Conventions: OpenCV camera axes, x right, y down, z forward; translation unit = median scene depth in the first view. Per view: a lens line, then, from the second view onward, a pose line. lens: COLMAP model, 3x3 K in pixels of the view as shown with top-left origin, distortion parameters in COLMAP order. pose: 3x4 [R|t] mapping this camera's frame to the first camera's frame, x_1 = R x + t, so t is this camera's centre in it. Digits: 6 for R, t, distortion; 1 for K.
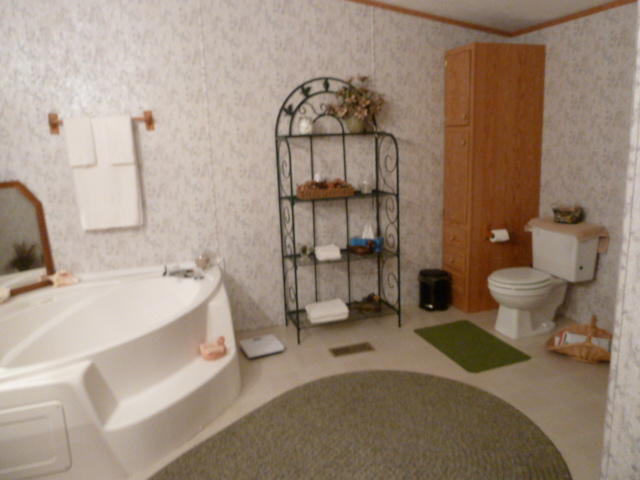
lens RADIAL K [[480.6, 0, 323.5], [0, 480.6, 235.5], [0, 0, 1]] dist [-0.027060, -0.008572]
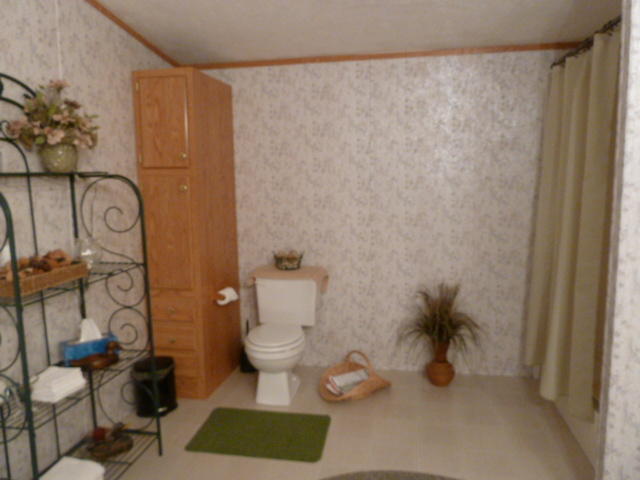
lens RADIAL K [[480.6, 0, 323.5], [0, 480.6, 235.5], [0, 0, 1]] dist [-0.027060, -0.008572]
pose [[0.473281, -0.081081, 0.877172, -0.305750], [0.177143, 0.984174, -0.004606, -0.073988], [-0.862917, 0.157565, 0.480154, 0.437086]]
